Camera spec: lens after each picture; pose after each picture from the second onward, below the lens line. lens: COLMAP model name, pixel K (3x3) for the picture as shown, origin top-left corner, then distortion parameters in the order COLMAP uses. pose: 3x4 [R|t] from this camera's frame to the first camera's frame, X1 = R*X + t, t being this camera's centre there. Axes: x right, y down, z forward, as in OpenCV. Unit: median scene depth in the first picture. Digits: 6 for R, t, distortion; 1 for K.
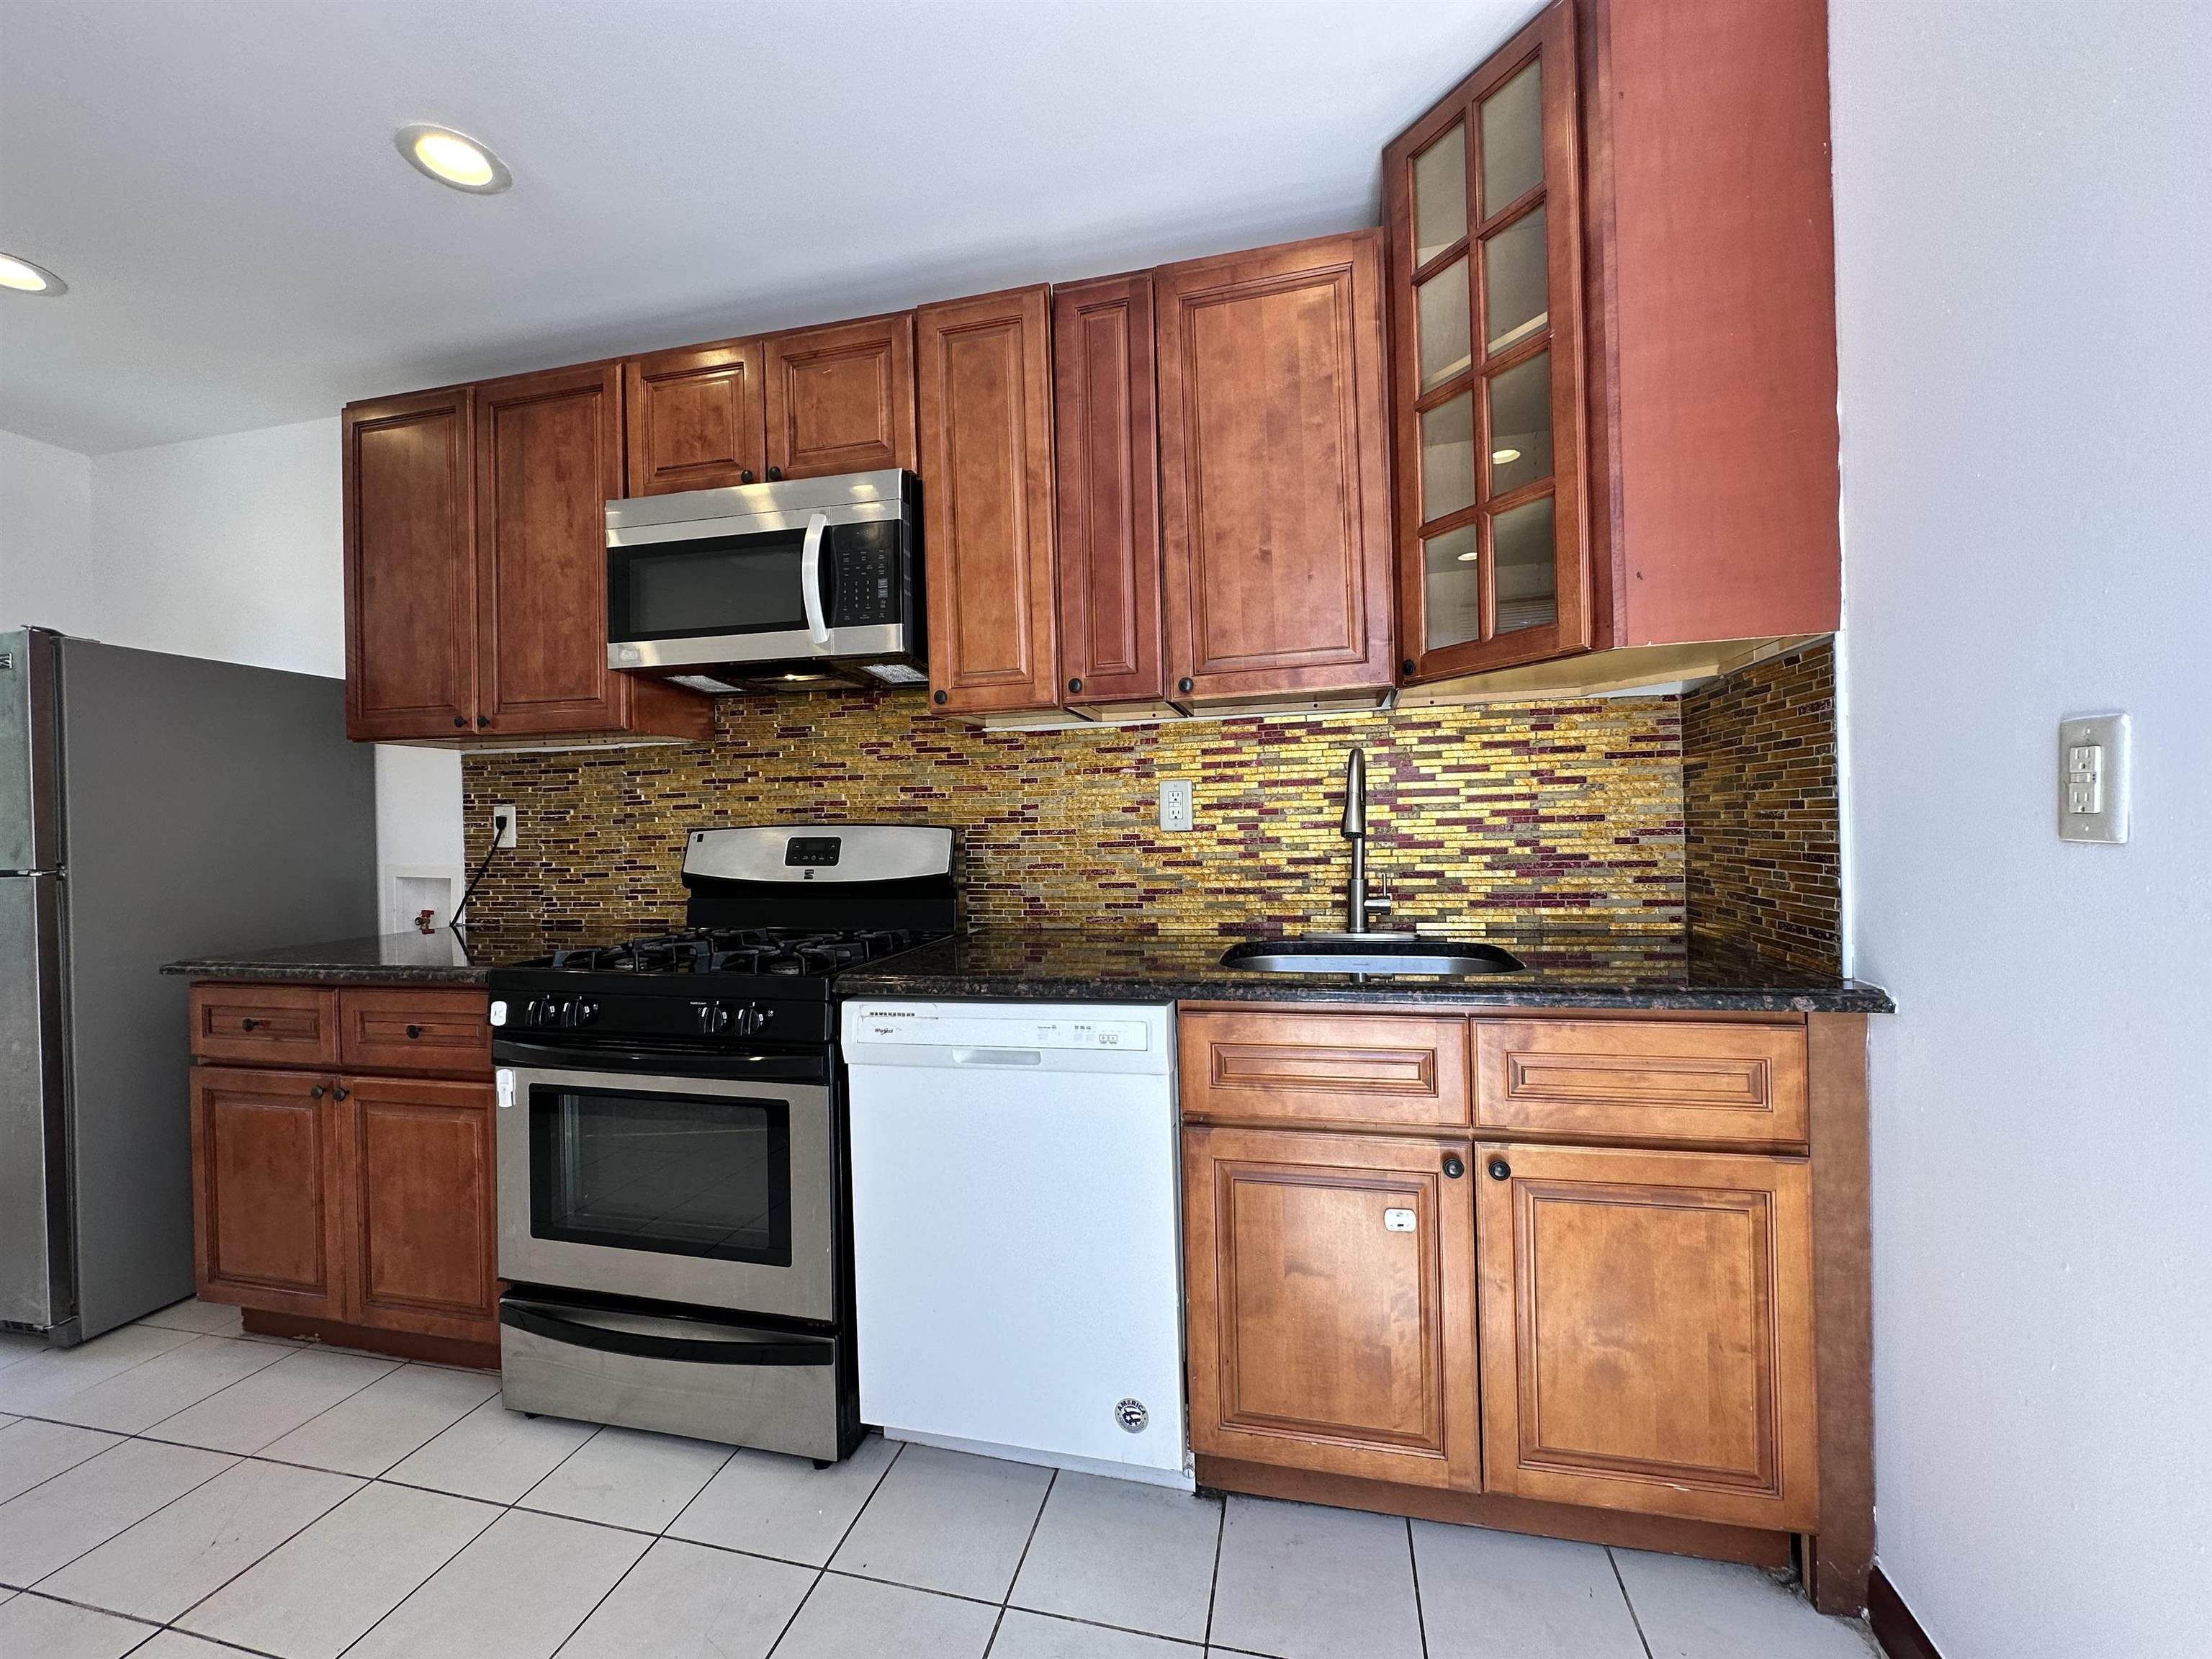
lens RADIAL K [[900.0, 0, 1106.1], [0, 900.0, 829.0], [0, 0, 1]] dist [-0.002923, 0.000997]
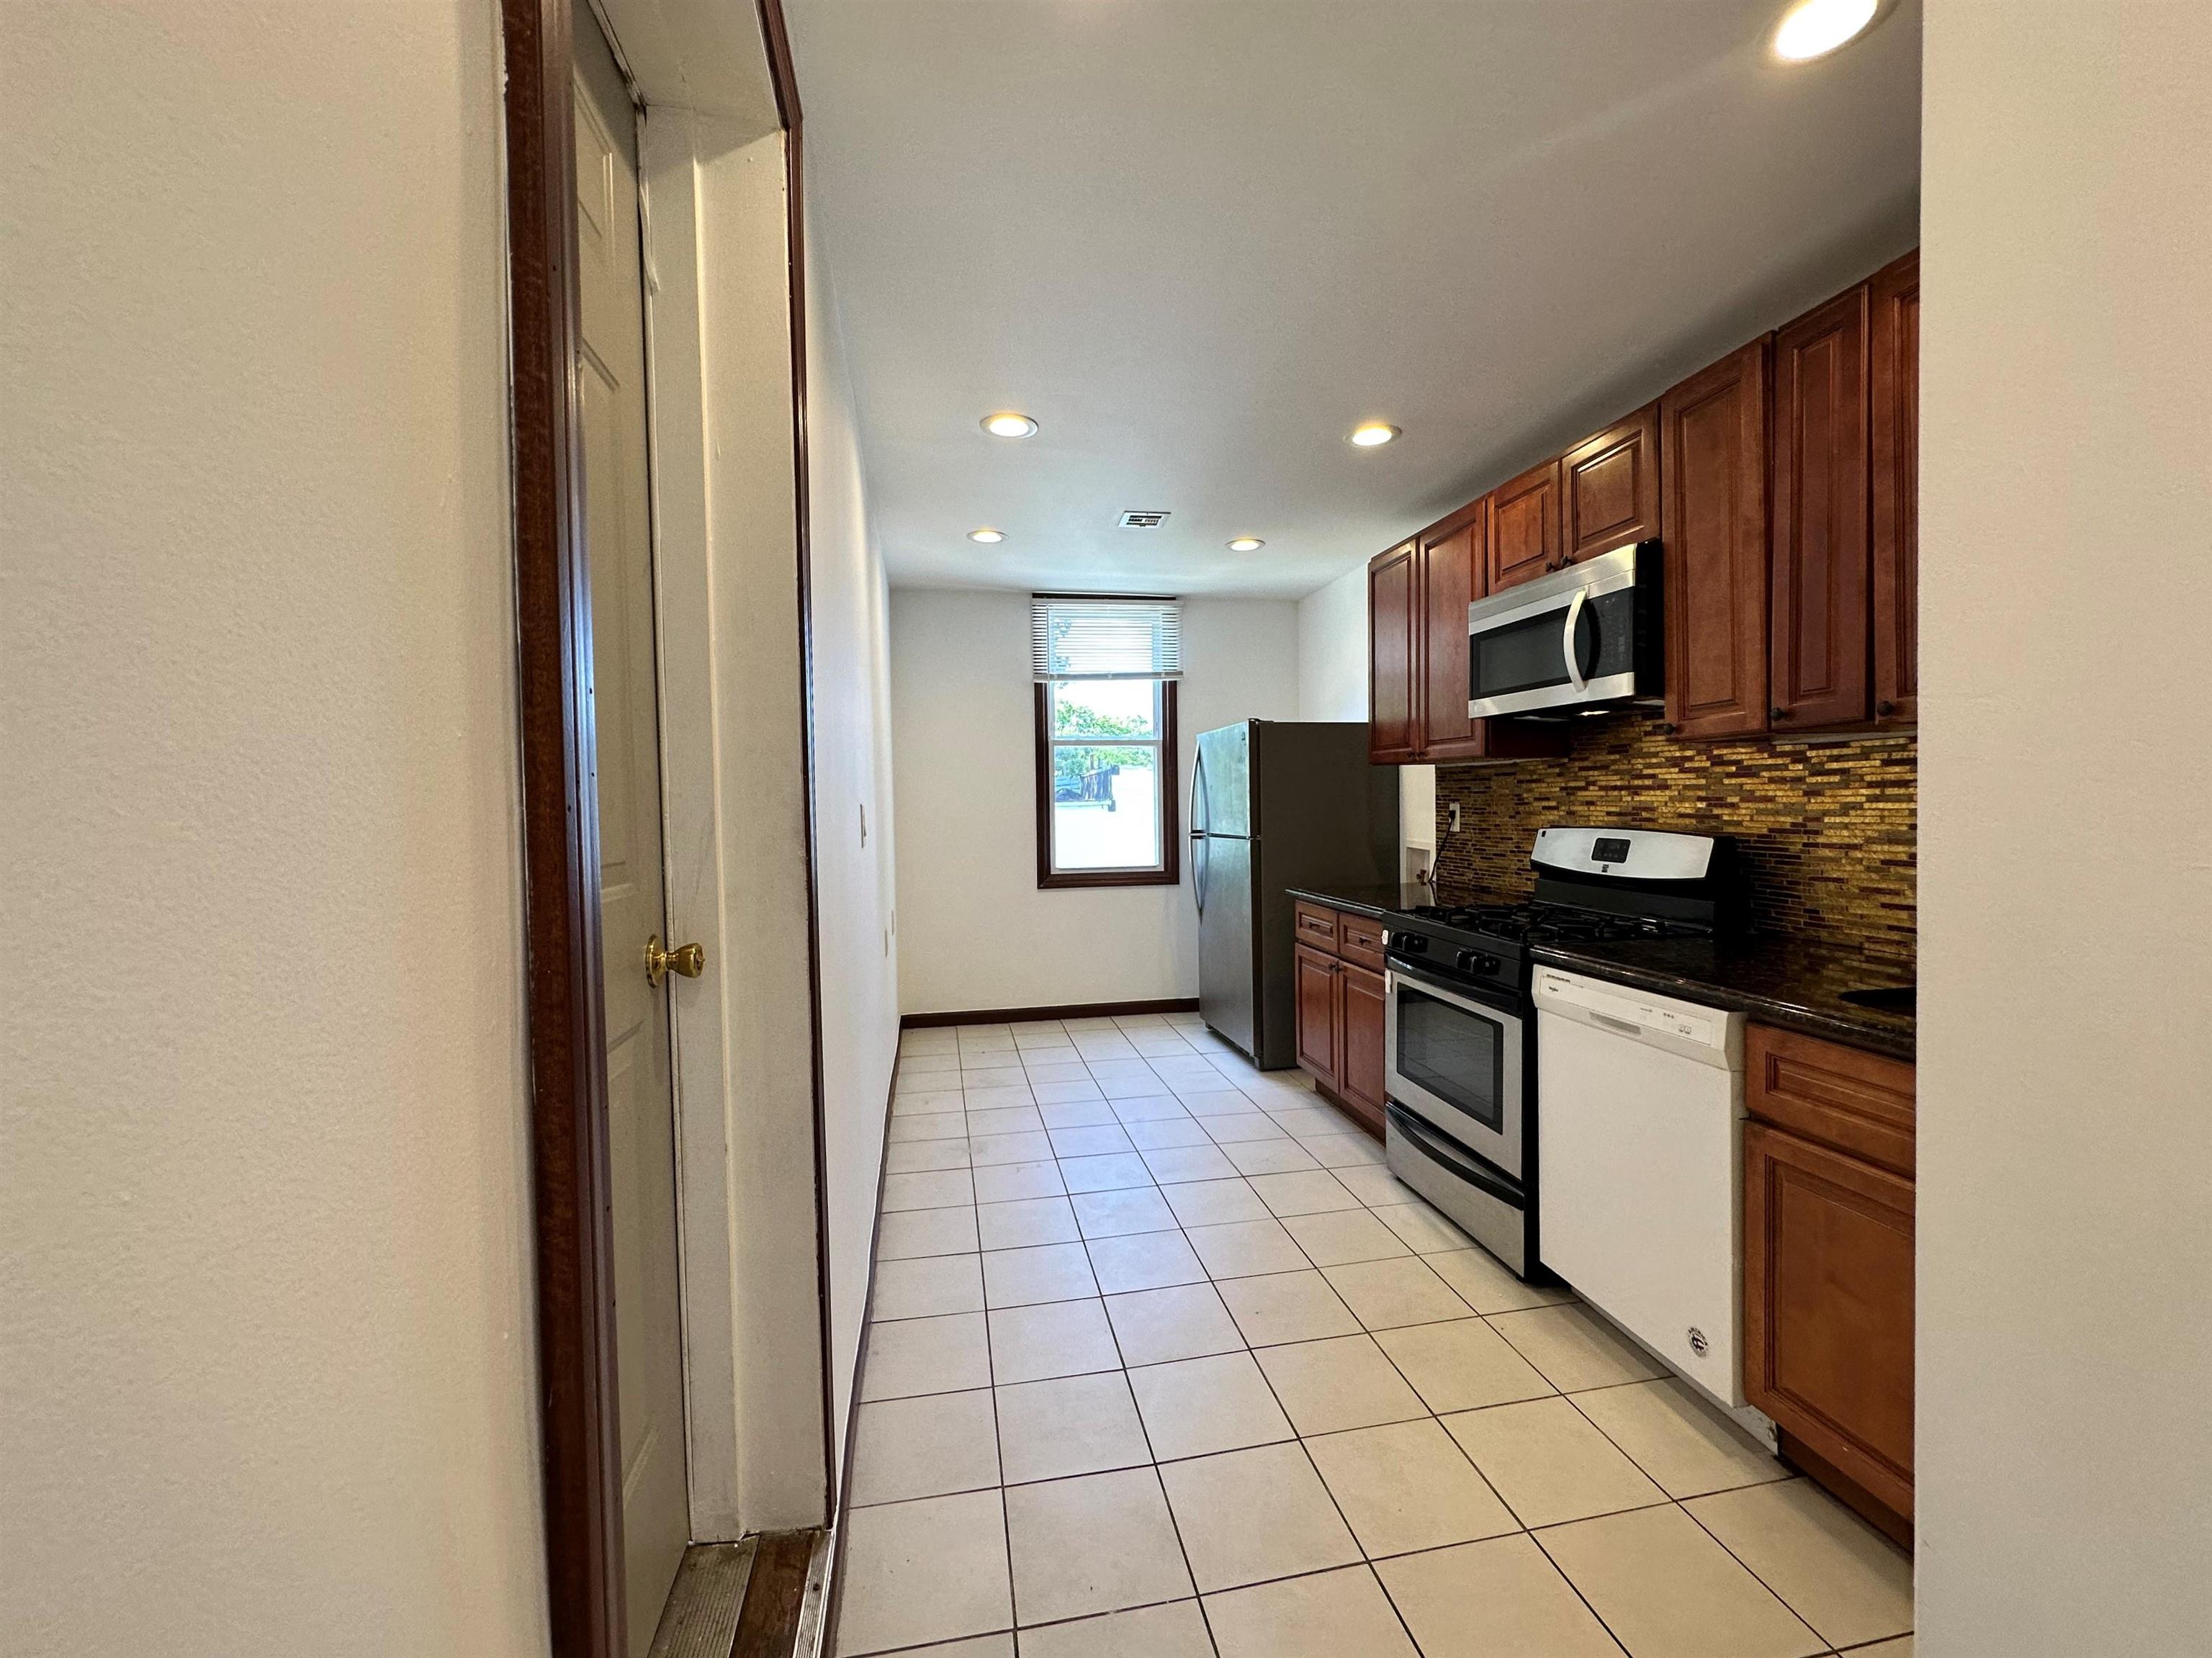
lens RADIAL K [[900.0, 0, 1087.2], [0, 900.0, 826.0], [0, 0, 1]] dist [-0.002923, 0.000997]
pose [[0.387441, 0.037567, -0.921129, 0.616247], [0.005930, 0.999047, 0.043239, -0.075986], [0.921875, -0.022215, 0.386849, -0.161395]]
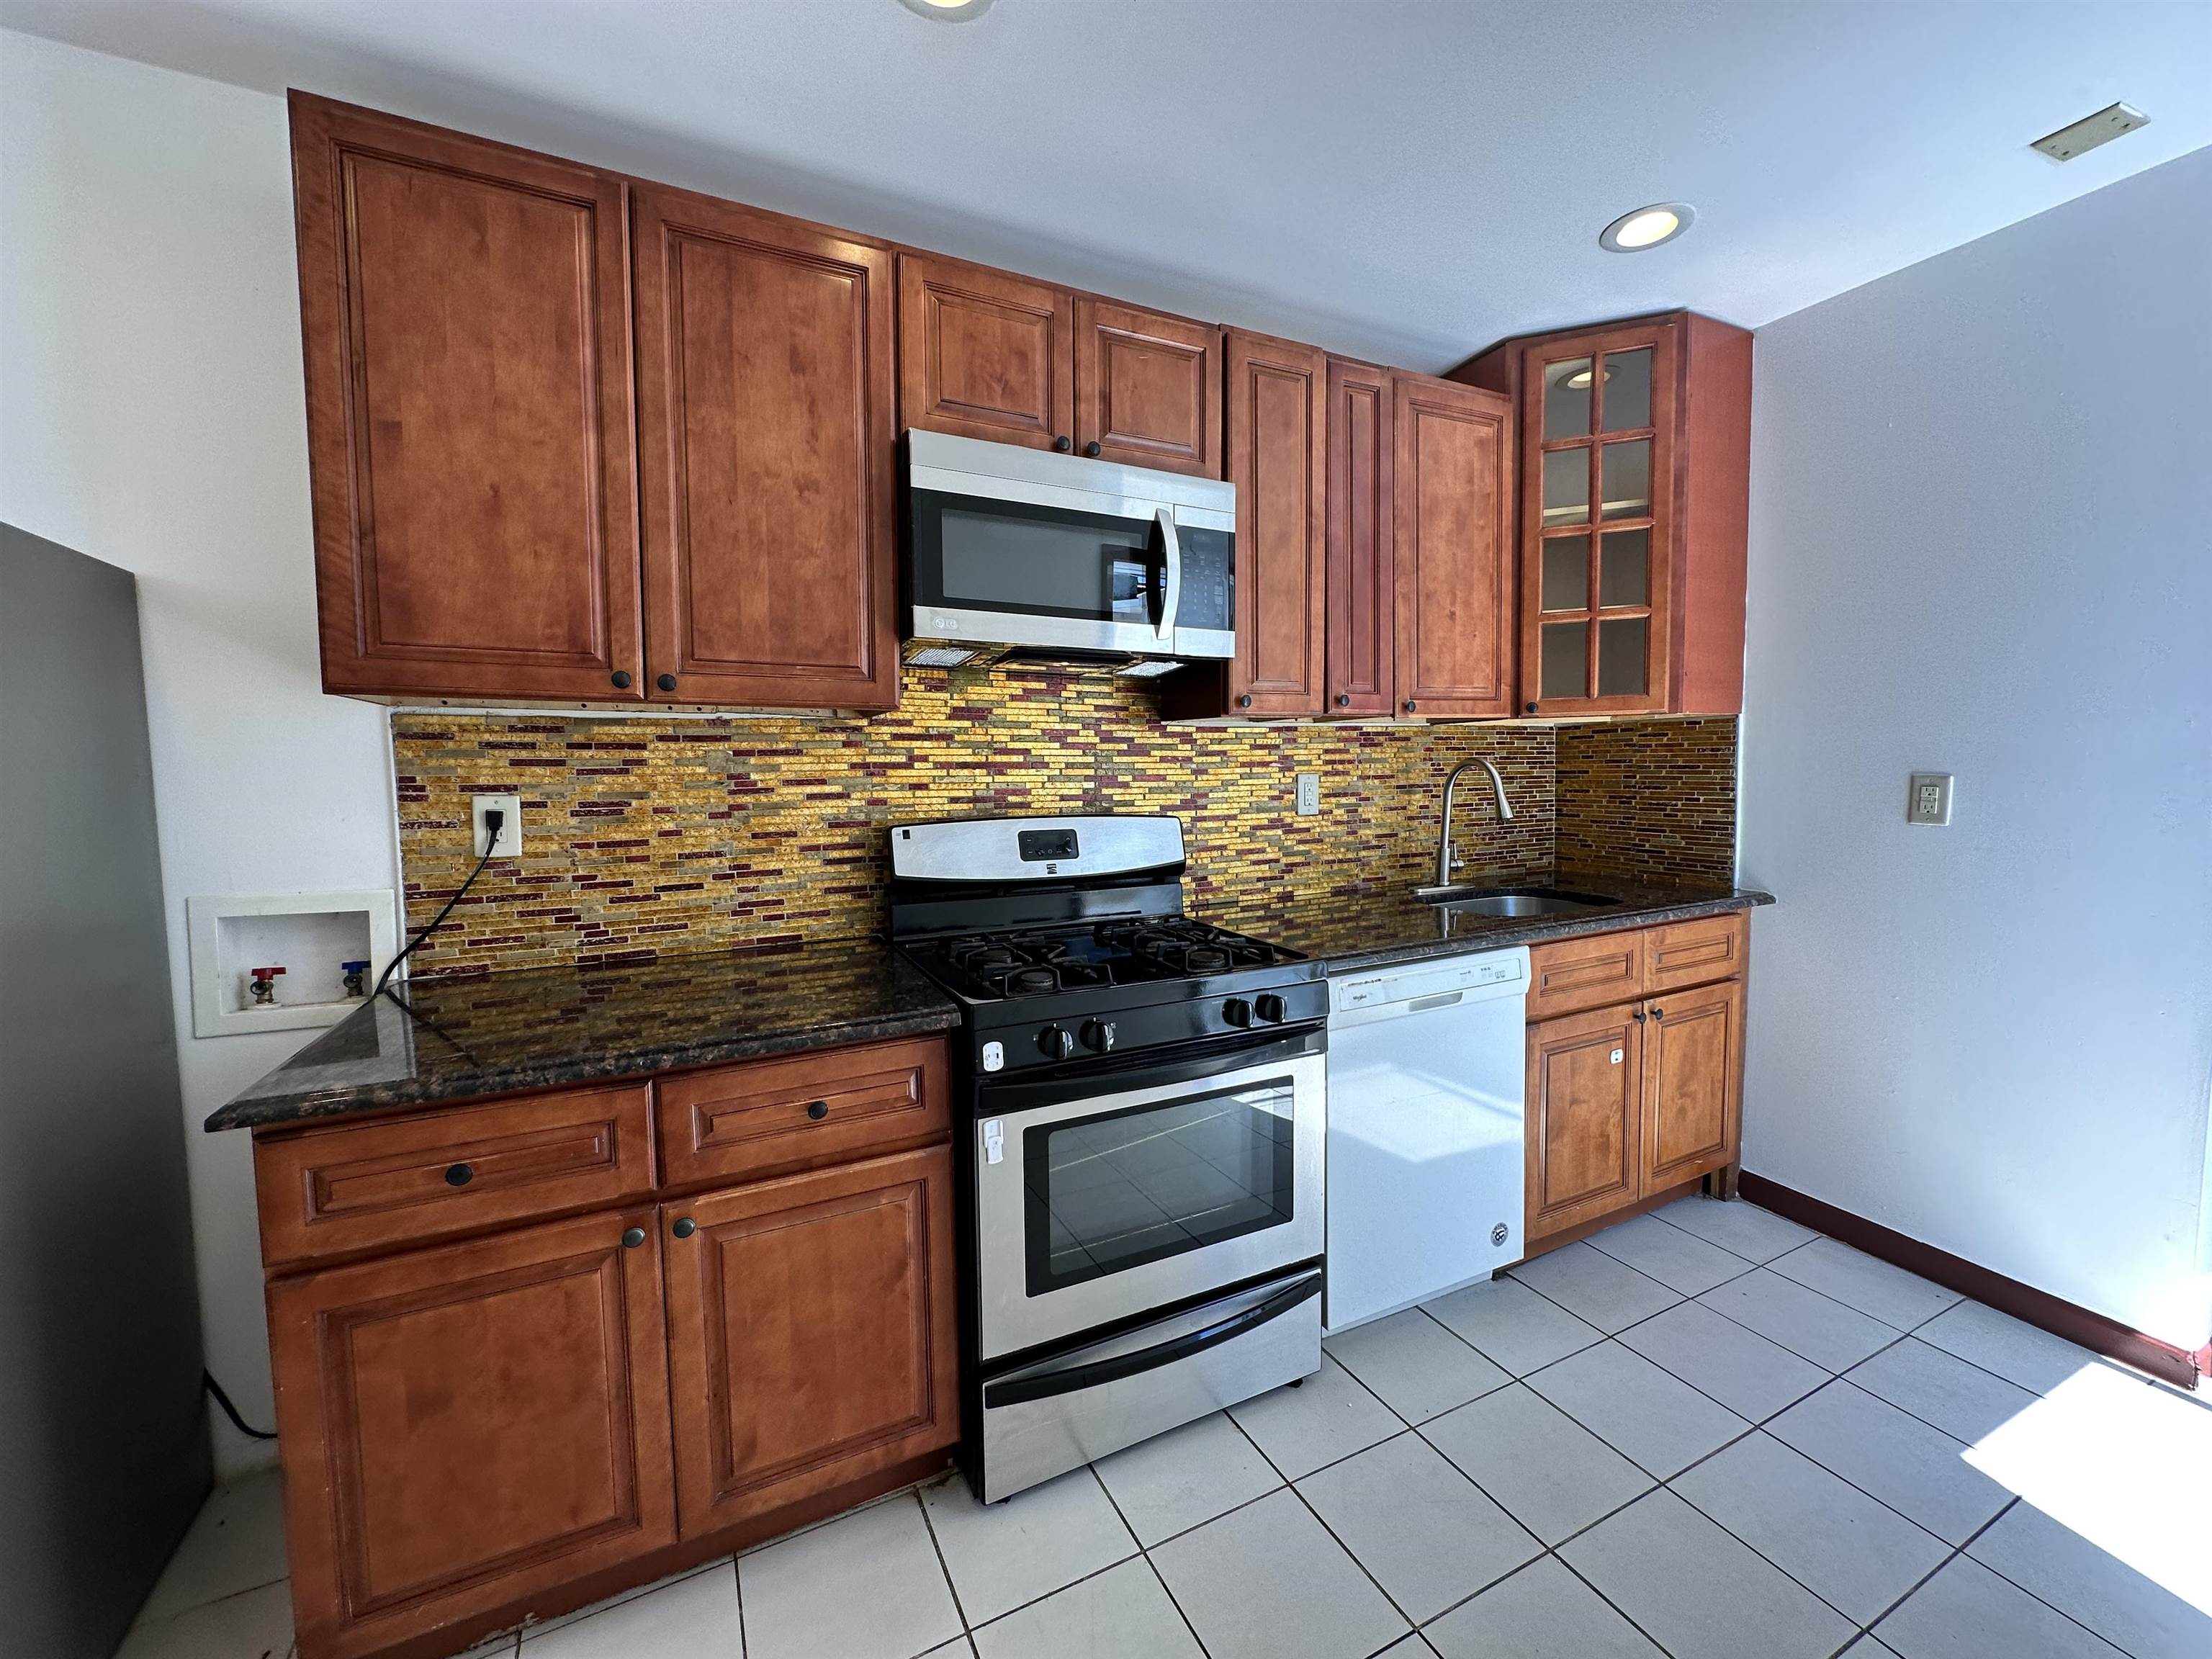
lens RADIAL K [[900.0, 0, 1113.1], [0, 900.0, 830.3], [0, 0, 1]] dist [-0.002923, 0.000997]
pose [[0.758831, -0.035899, 0.650298, -1.037756], [0.000085, 0.998485, 0.055020, -0.049689], [-0.651288, -0.041695, 0.757685, 0.268202]]
